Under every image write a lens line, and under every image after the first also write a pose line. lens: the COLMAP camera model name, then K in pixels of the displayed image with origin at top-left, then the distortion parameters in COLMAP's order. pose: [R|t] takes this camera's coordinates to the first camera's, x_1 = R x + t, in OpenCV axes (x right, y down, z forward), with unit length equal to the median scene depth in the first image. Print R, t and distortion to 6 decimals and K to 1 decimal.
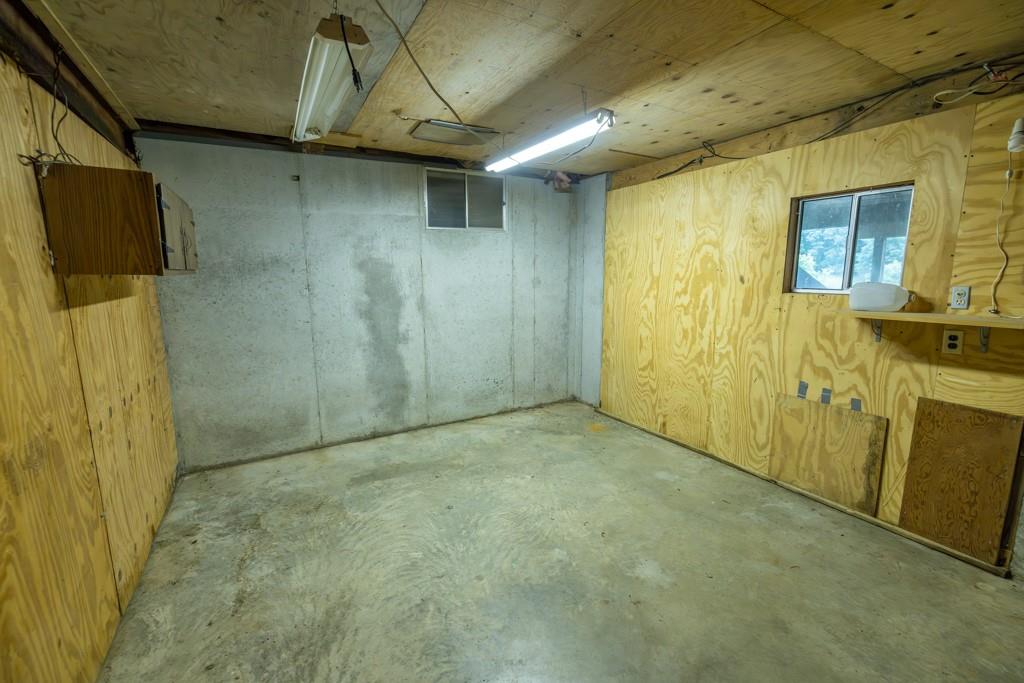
lens RADIAL K [[432.6, 0, 514.9], [0, 432.6, 344.4], [0, 0, 1]] dist [-0.004612, -0.000337]
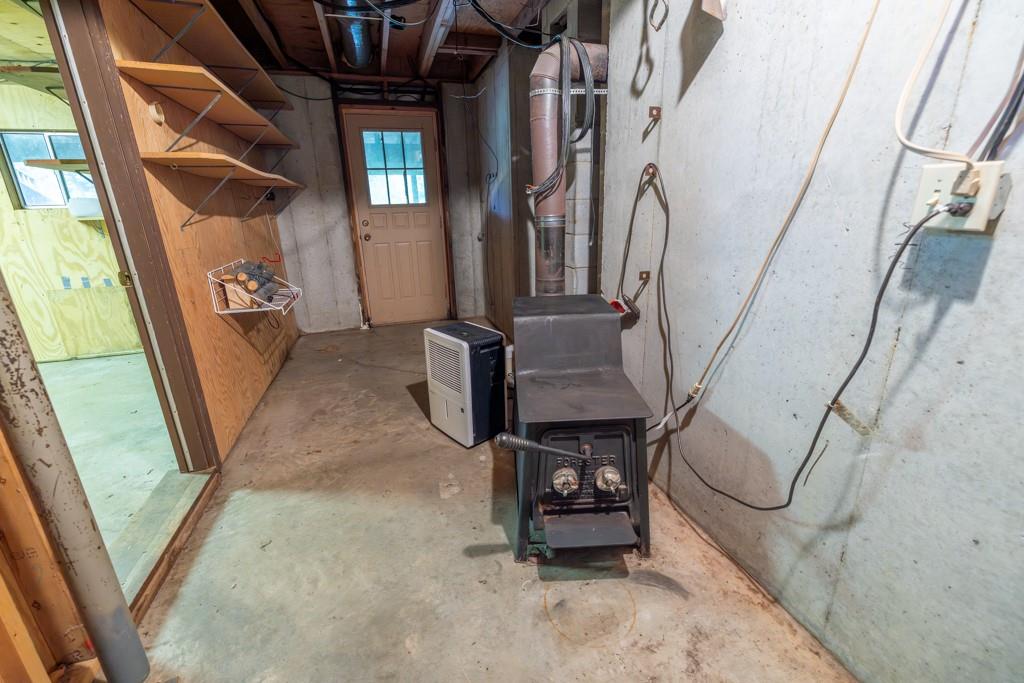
lens RADIAL K [[432.6, 0, 513.8], [0, 432.6, 338.0], [0, 0, 1]] dist [-0.004612, -0.000337]
pose [[0.233121, -0.288801, 0.928573, -0.315413], [0.179643, 0.951237, 0.250751, 0.191855], [-0.955711, 0.108356, 0.273635, -0.709629]]
